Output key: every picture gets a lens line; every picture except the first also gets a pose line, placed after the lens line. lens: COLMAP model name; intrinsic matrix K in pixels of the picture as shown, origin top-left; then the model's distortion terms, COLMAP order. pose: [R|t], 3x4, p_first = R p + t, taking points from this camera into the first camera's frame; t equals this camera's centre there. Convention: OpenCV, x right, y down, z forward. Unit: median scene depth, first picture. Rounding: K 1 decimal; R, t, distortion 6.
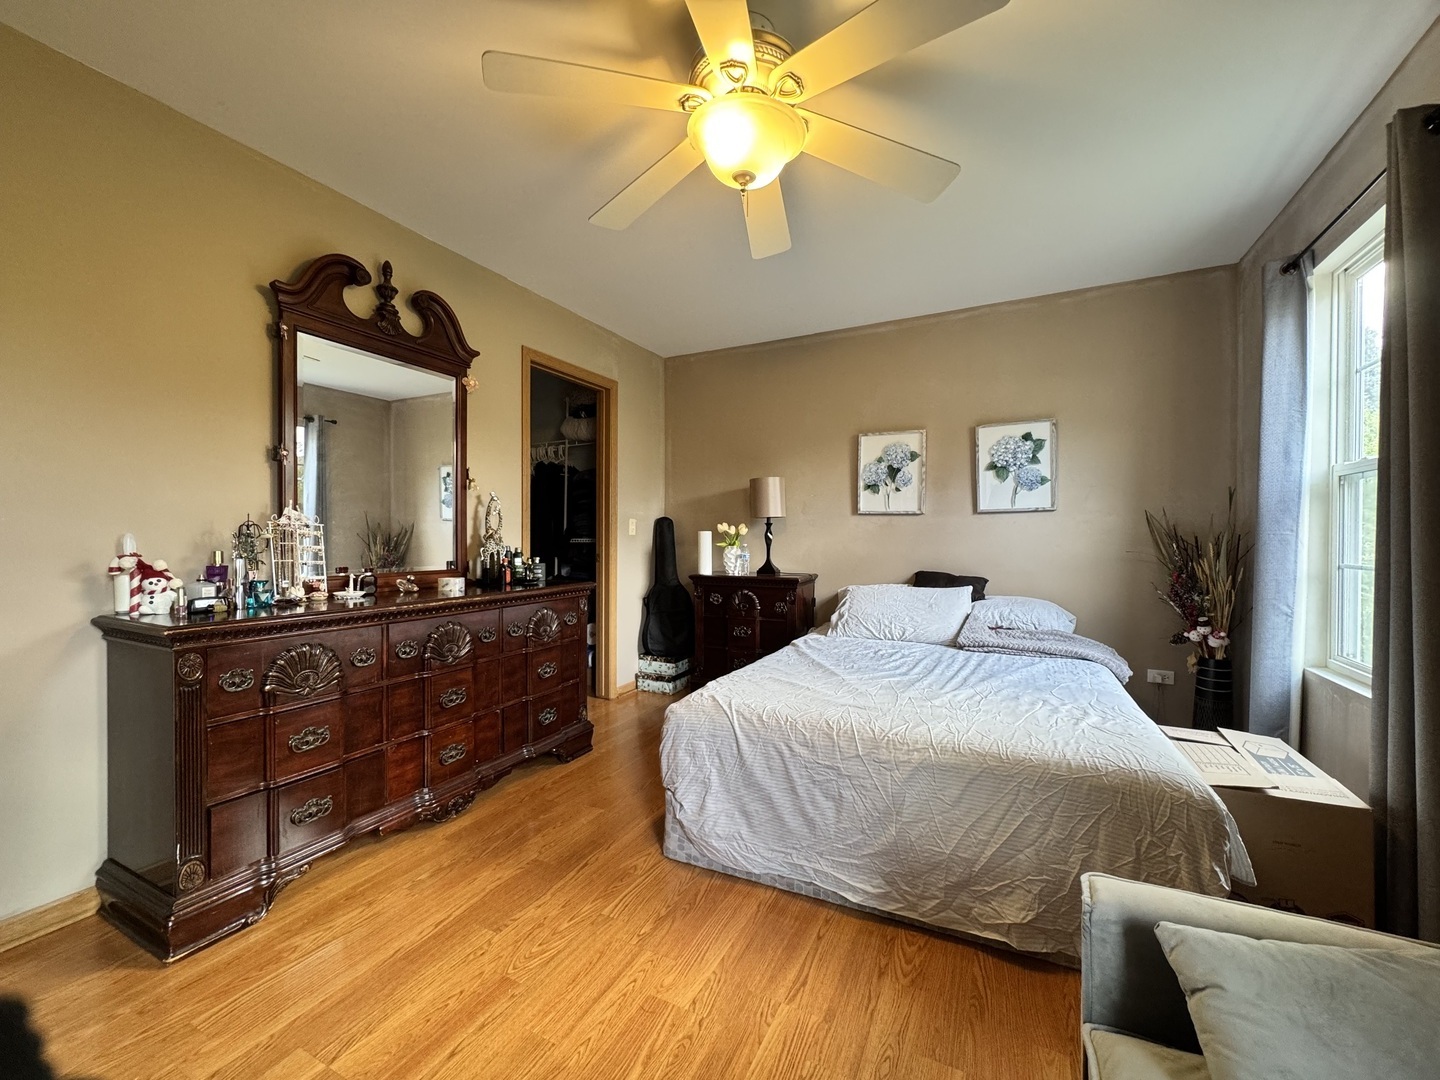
lens RADIAL K [[573.3, 0, 720.0], [0, 573.3, 540.0], [0, 0, 1]] dist [-0.001023, 0.000299]
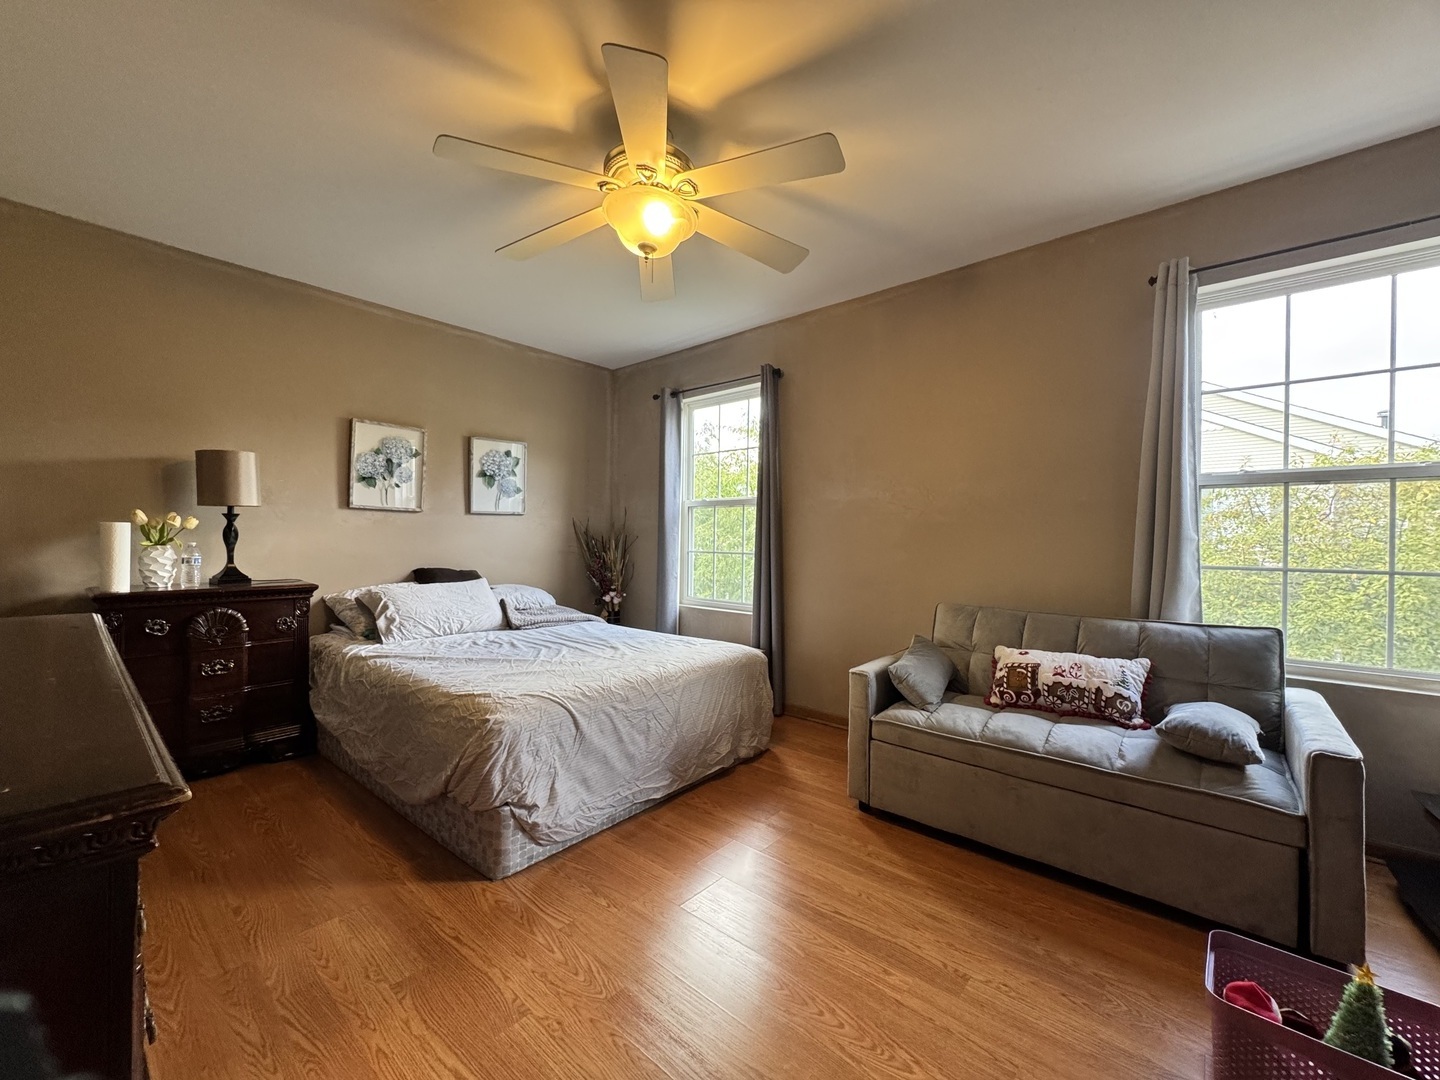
lens RADIAL K [[573.3, 0, 720.0], [0, 573.3, 540.0], [0, 0, 1]] dist [-0.001023, 0.000299]
pose [[0.249020, -0.001750, 0.968497, -0.539002], [-0.003710, 0.999989, 0.002761, -0.000388], [-0.968491, -0.004281, 0.249011, 0.254987]]
